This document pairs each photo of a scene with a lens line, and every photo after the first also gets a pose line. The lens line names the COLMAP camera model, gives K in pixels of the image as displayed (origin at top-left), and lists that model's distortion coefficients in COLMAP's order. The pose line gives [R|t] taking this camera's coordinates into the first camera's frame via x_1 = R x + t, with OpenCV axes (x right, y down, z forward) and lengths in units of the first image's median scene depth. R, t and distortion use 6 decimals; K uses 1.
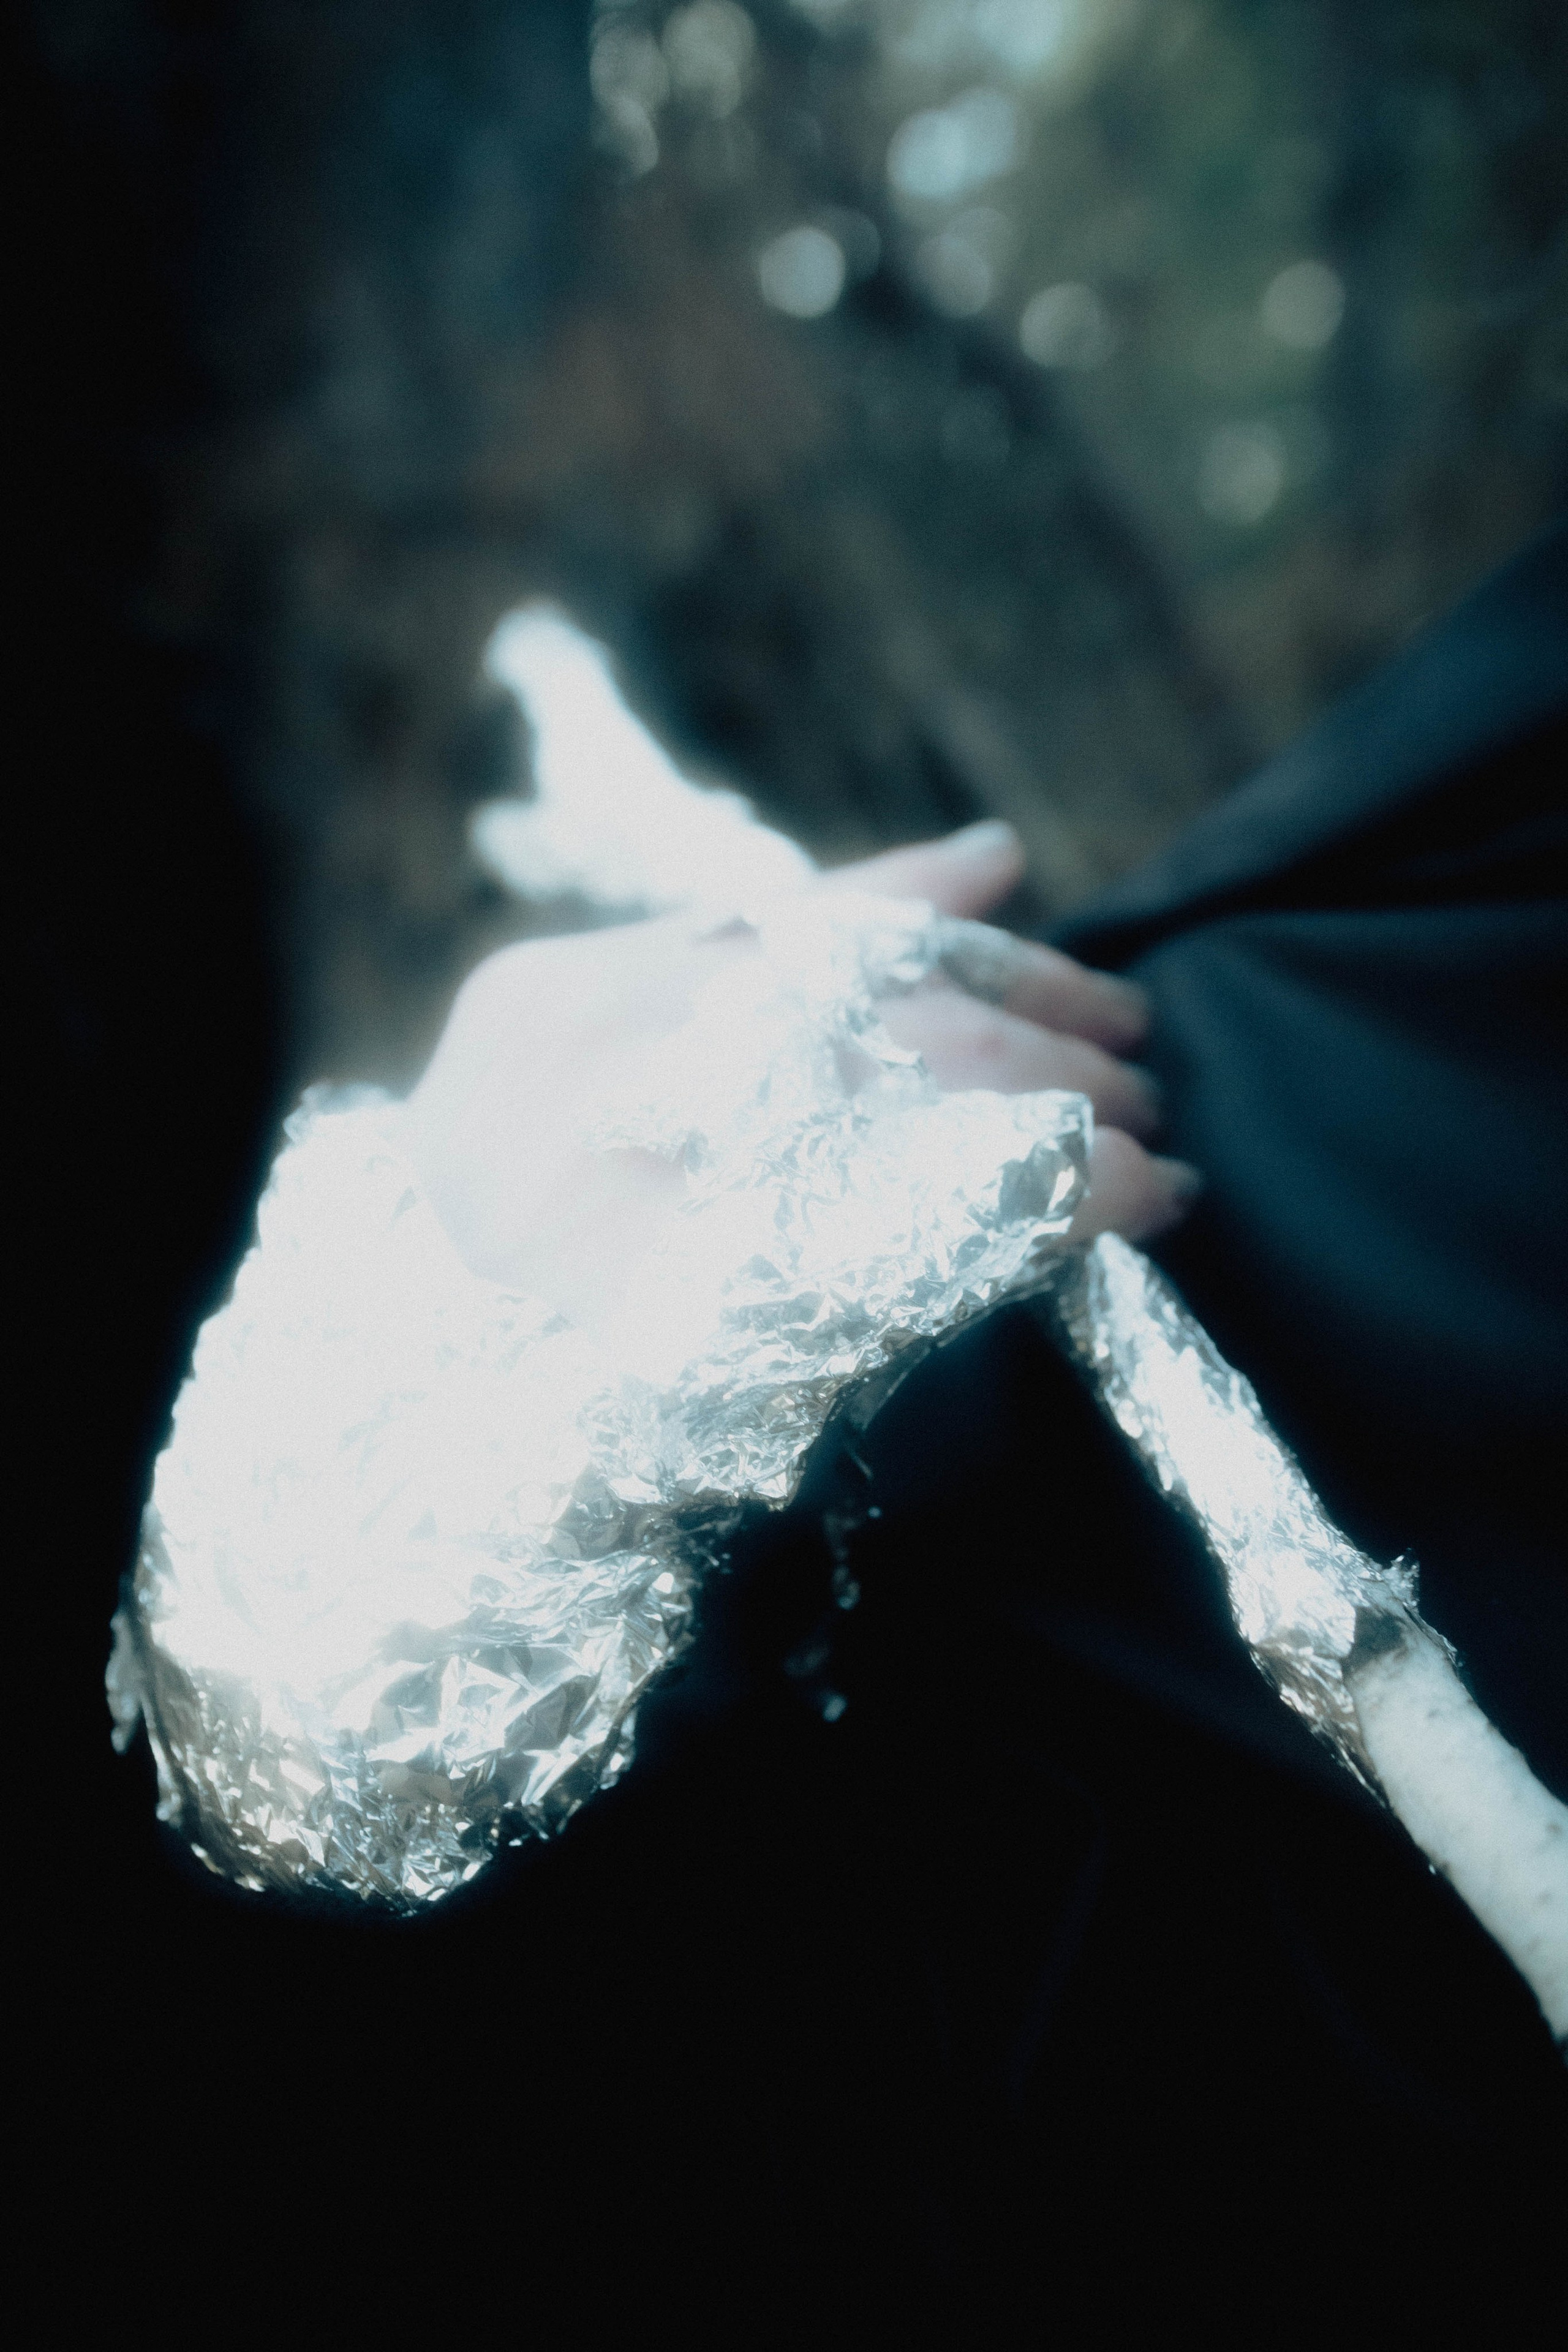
lens RADIAL K [[1942.1, 0, 784.0], [0, 1942.1, 1176.0], [0, 0, 1]] dist [-0.065922, 0.003587]
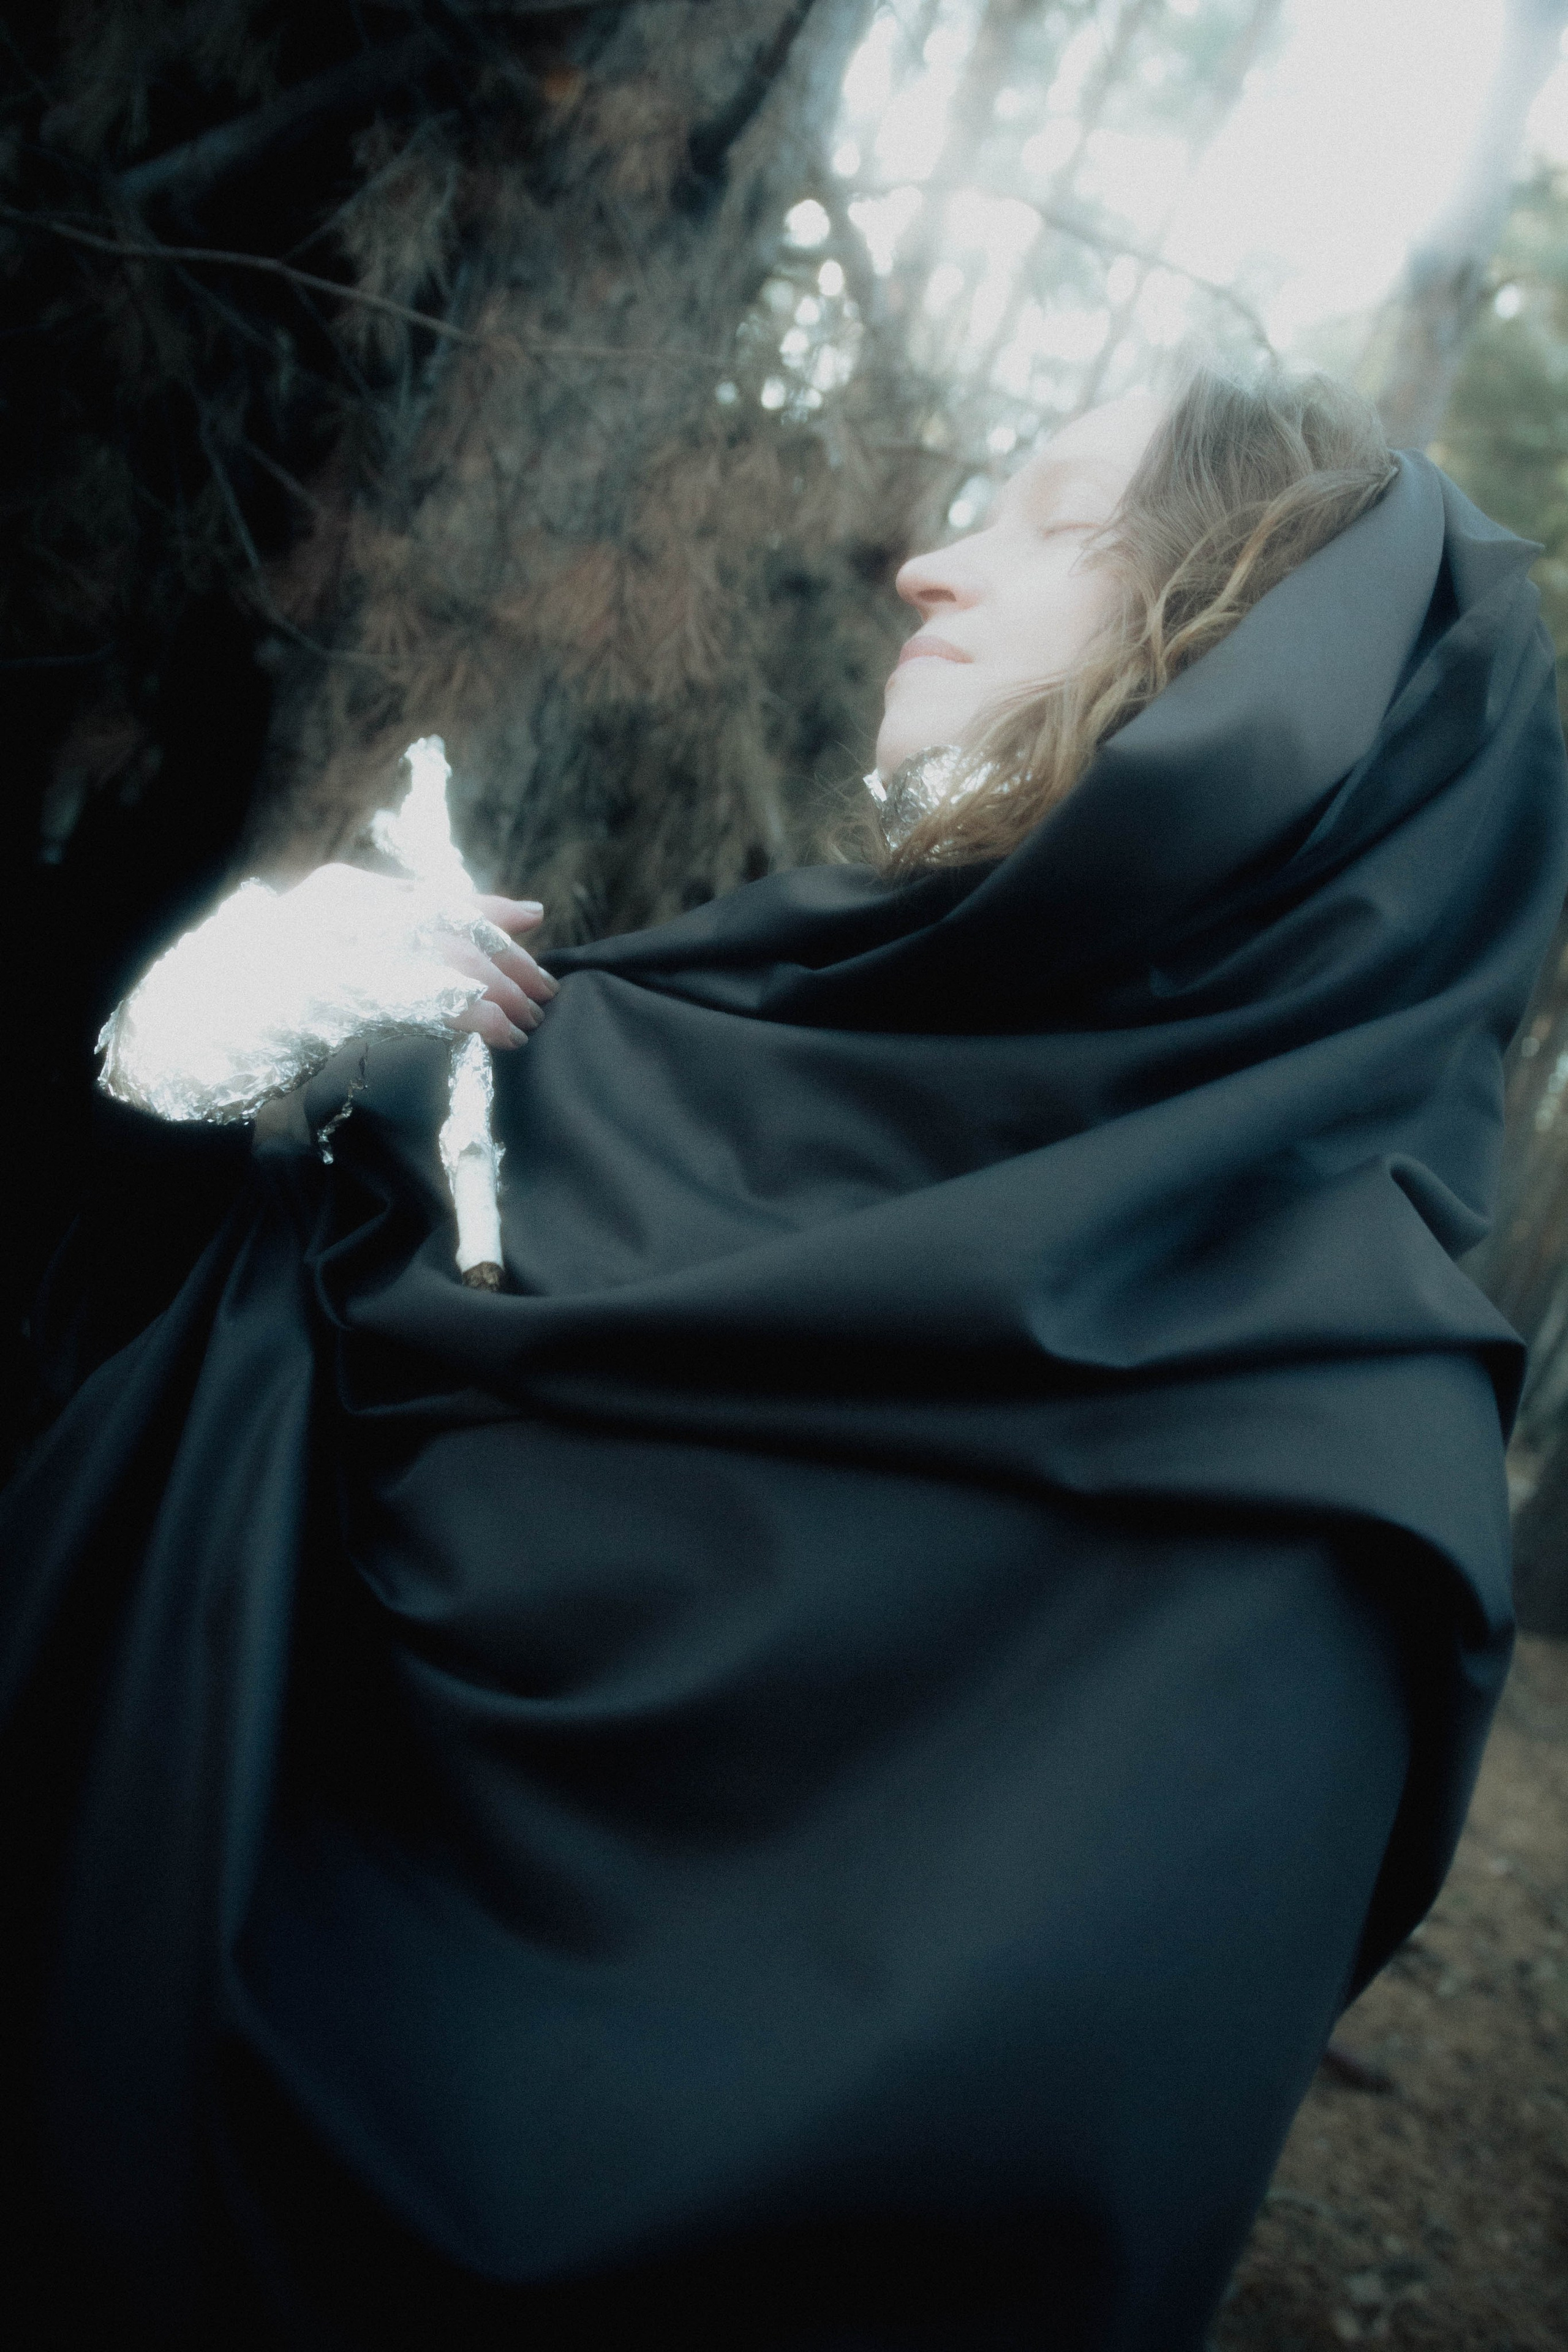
lens RADIAL K [[1942.1, 0, 784.0], [0, 1942.1, 1176.0], [0, 0, 1]] dist [-0.065922, 0.003587]
pose [[0.906882, 0.417249, 0.058899, 0.504779], [-0.414096, 0.908331, -0.058809, 0.206978], [-0.078038, 0.028942, 0.996530, -1.976538]]
